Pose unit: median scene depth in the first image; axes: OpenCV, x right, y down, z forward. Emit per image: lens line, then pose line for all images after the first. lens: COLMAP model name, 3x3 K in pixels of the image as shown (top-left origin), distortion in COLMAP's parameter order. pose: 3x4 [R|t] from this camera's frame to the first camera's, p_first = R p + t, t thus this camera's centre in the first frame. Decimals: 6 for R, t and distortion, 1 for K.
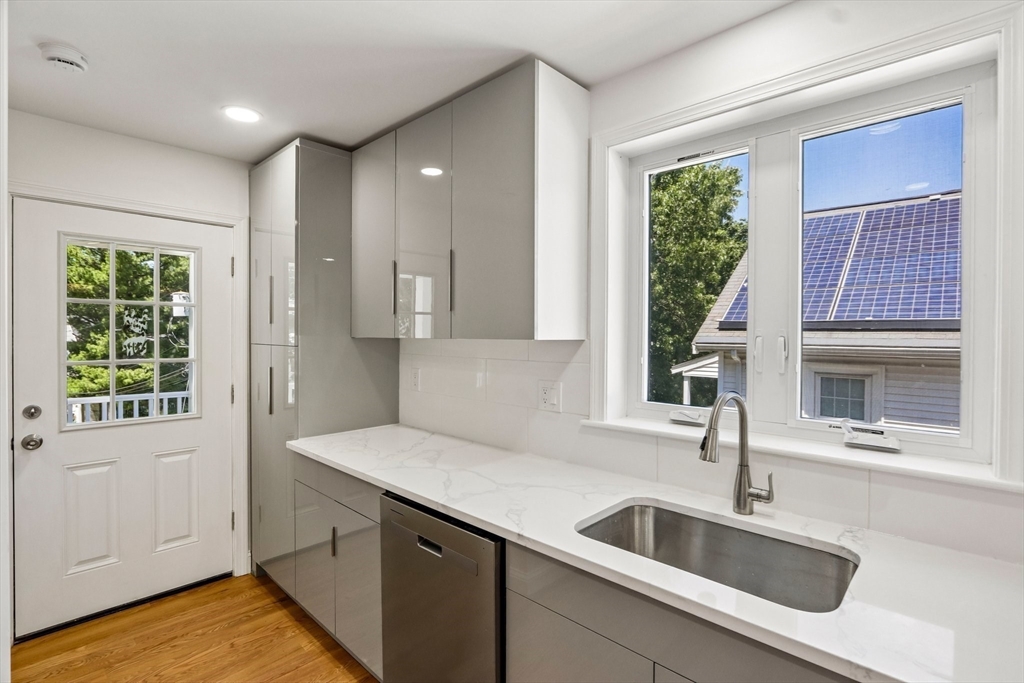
lens RADIAL K [[482.5, 0, 513.0], [0, 482.5, 334.5], [0, 0, 1]] dist [-0.008013, 0.002159]
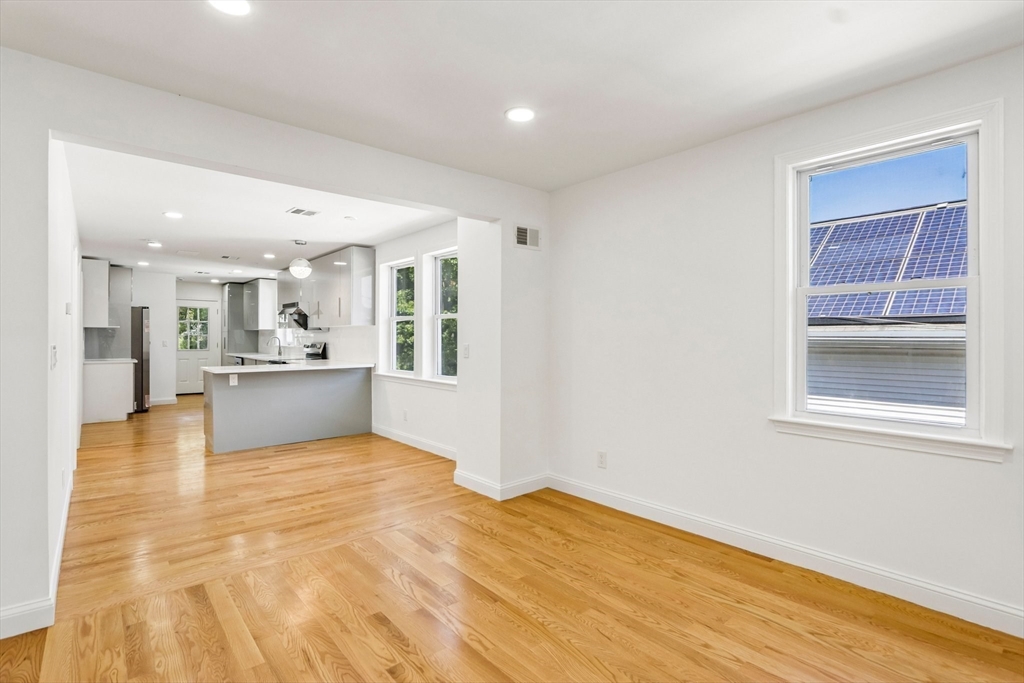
lens RADIAL K [[482.5, 0, 518.4], [0, 482.5, 338.7], [0, 0, 1]] dist [-0.008013, 0.002159]
pose [[0.996241, 0.001269, -0.086611, 2.143695], [-0.001652, 0.999989, -0.004348, 0.088359], [0.086604, 0.004474, 0.996233, -2.617290]]
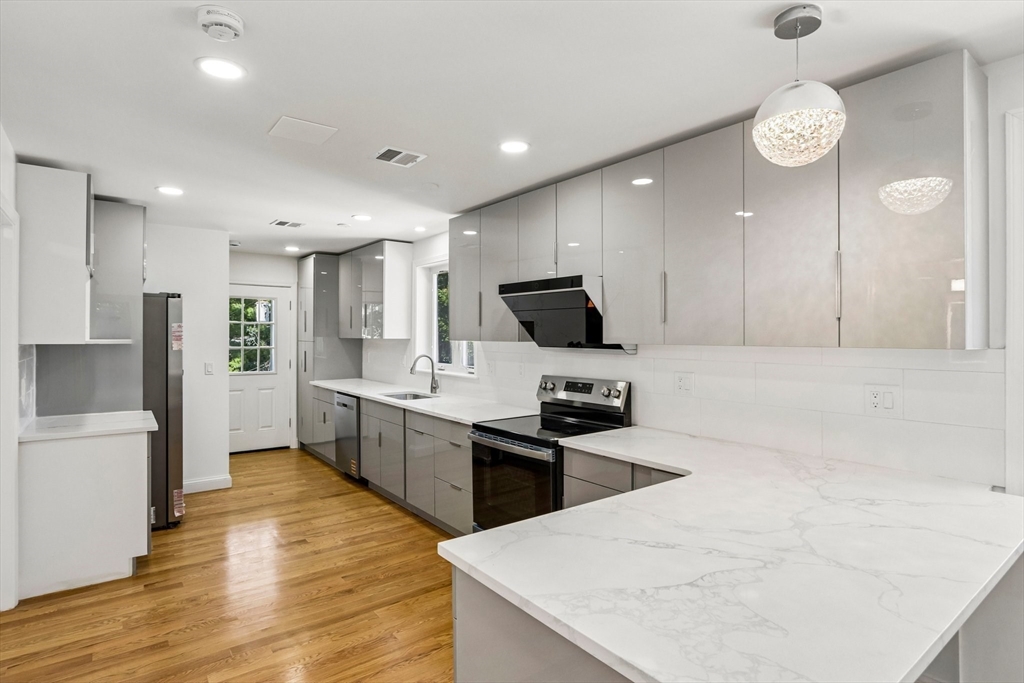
lens RADIAL K [[518.1, 0, 516.1], [0, 518.1, 334.5], [0, 0, 1]] dist [-0.006126, 0.000613]
pose [[0.989402, 0.000219, -0.145204, 0.775344], [-0.001165, 0.999979, -0.006429, 0.005727], [0.145199, 0.006531, 0.989381, -1.179076]]
